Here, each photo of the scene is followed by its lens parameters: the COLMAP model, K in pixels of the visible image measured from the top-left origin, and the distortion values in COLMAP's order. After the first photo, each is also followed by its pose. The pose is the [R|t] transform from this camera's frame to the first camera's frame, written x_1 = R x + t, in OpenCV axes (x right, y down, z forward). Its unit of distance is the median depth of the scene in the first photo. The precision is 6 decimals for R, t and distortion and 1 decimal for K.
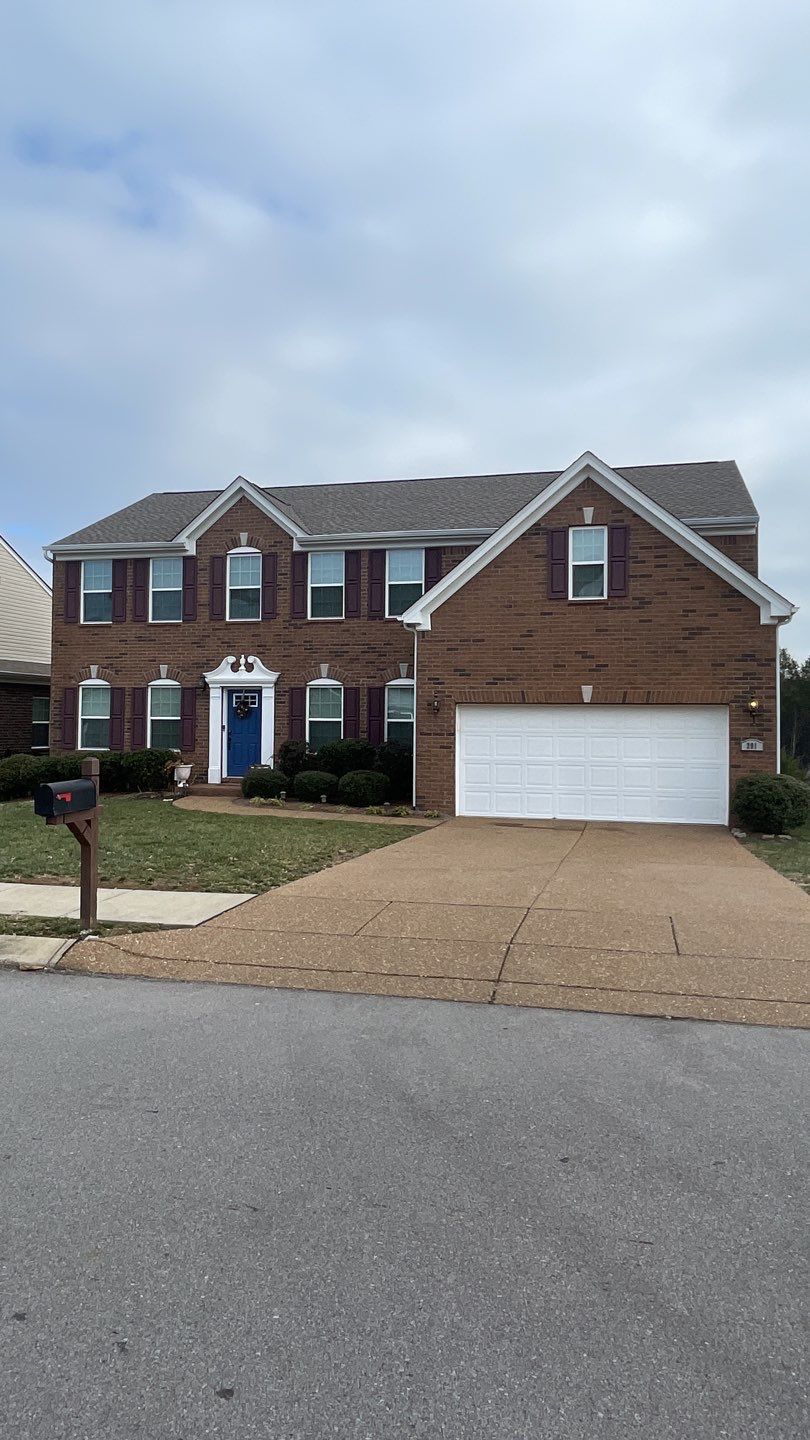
lens RADIAL K [[928.4, 0, 405.4], [0, 928.4, 705.0], [0, 0, 1]] dist [0.025355, 0.001279]
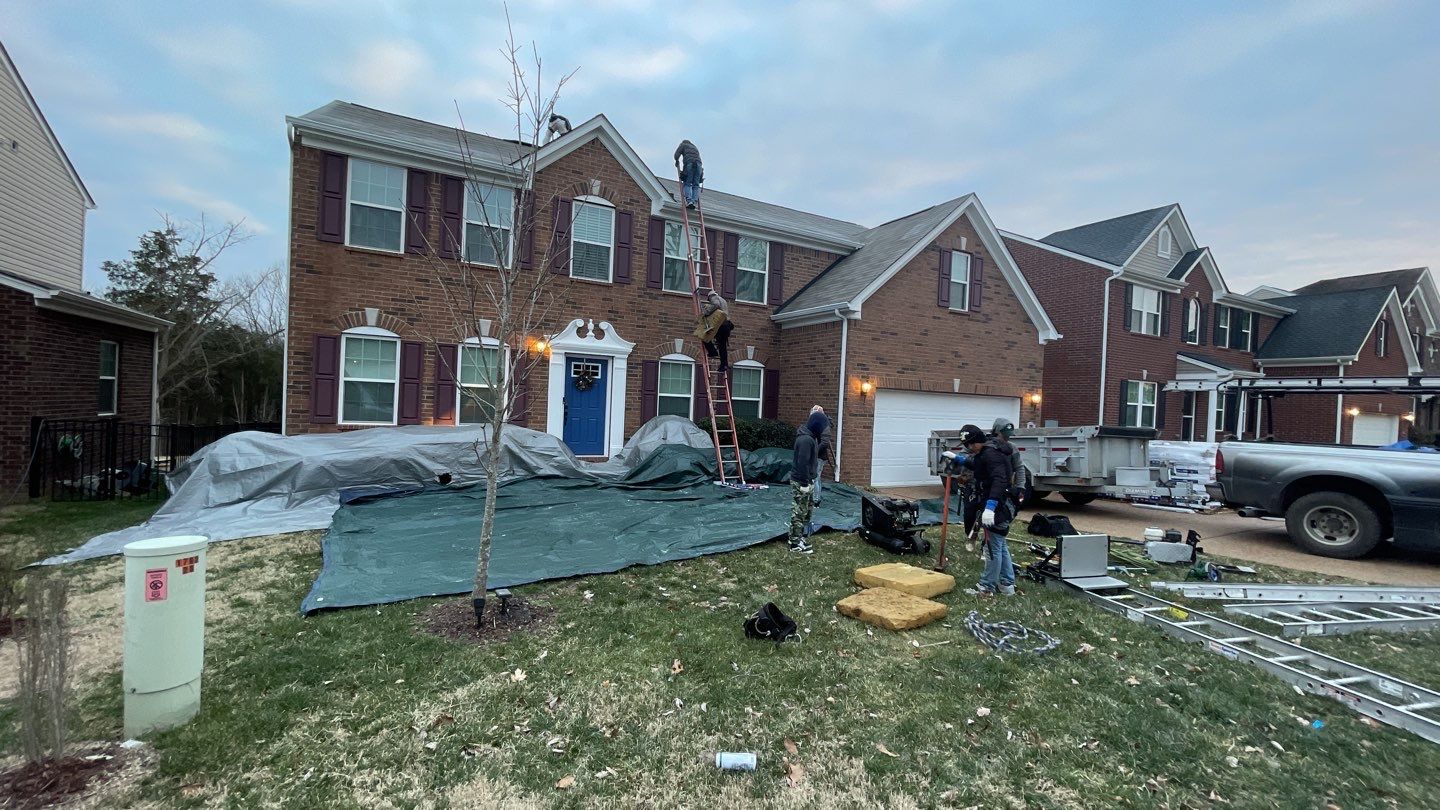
lens RADIAL K [[572.1, 0, 724.7], [0, 572.1, 414.8], [0, 0, 1]] dist [0.002577, -0.000262]
pose [[0.739513, 0.010501, 0.673061, -0.532543], [-0.046781, 0.998263, 0.035825, 0.014138], [-0.671515, -0.057979, 0.738719, 0.600345]]
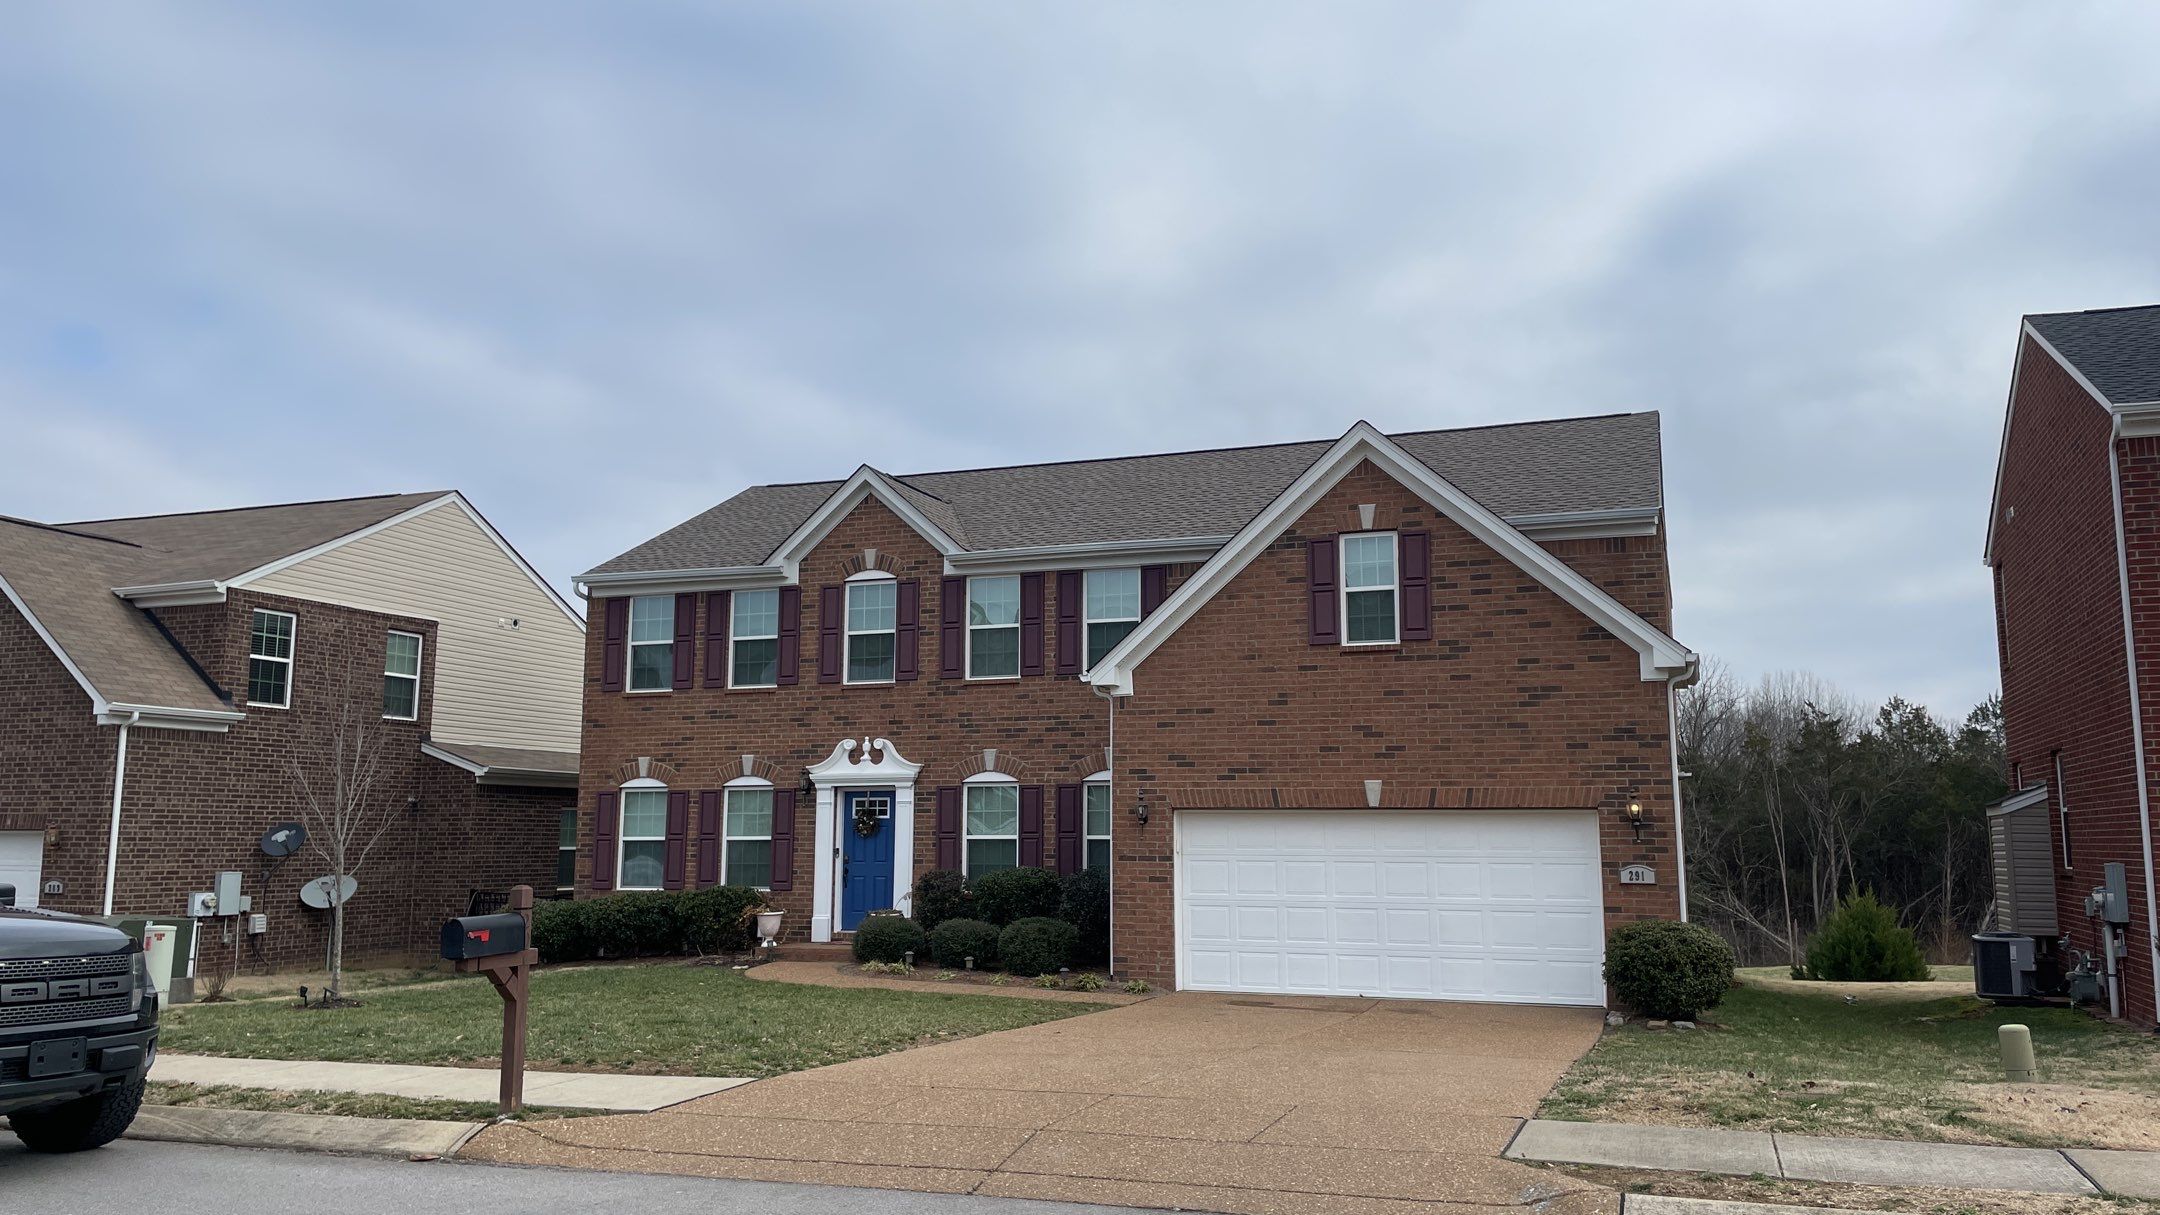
lens RADIAL K [[1648.5, 0, 1084.0], [0, 1648.5, 610.9], [0, 0, 1]] dist [0.084556, -0.012690]
pose [[0.994343, -0.021750, -0.103968, 0.112672], [0.008865, 0.992389, -0.122825, 0.001498], [0.105848, 0.121208, 0.986967, -0.143930]]
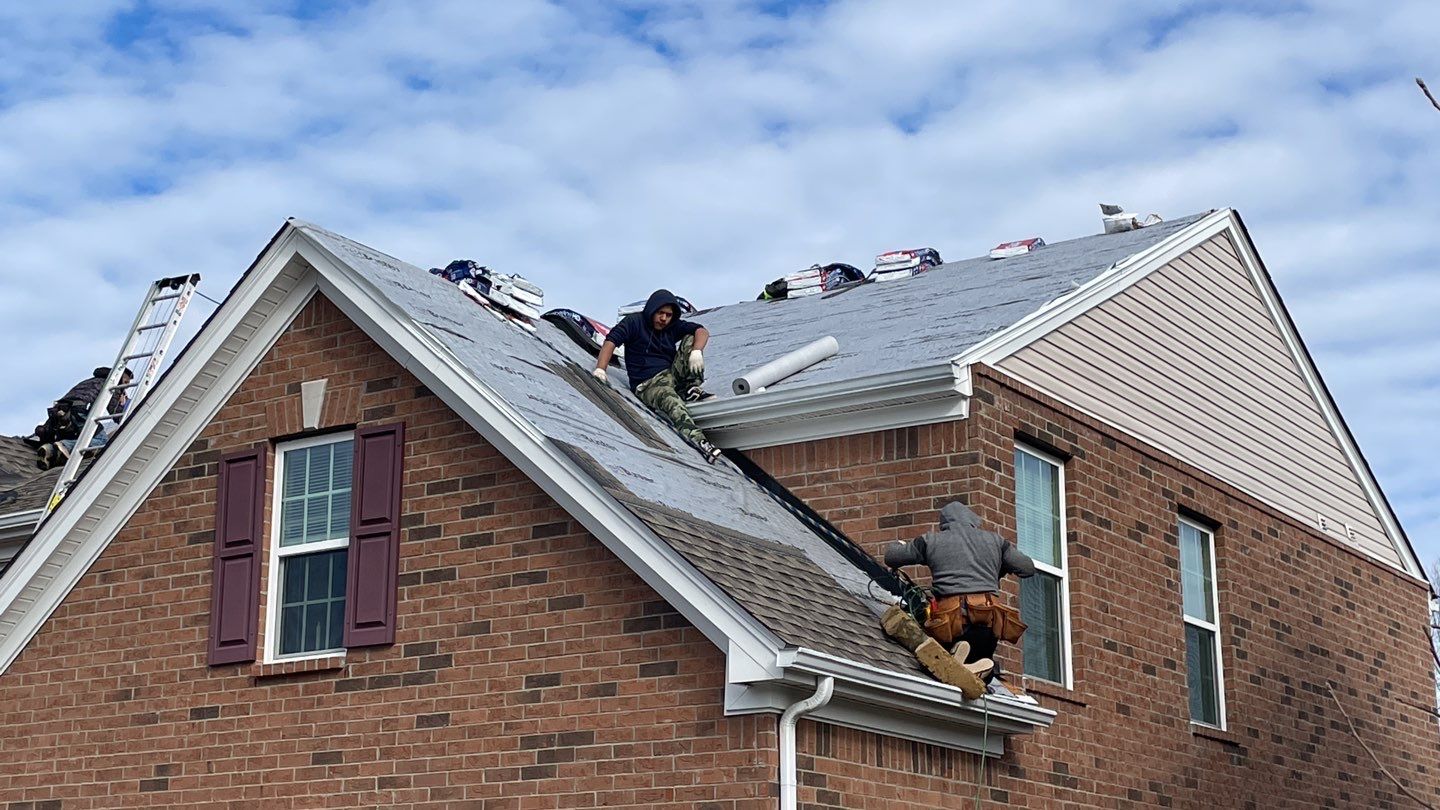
lens RADIAL K [[2294.7, 0, 721.0], [0, 2294.7, 403.3], [0, 0, 1]] dist [0.130892, 0.000000]
pose [[0.944622, -0.089195, -0.315805, 0.558771], [0.010946, 0.970382, -0.241328, -0.006782], [0.327976, 0.224507, 0.917621, 0.289124]]
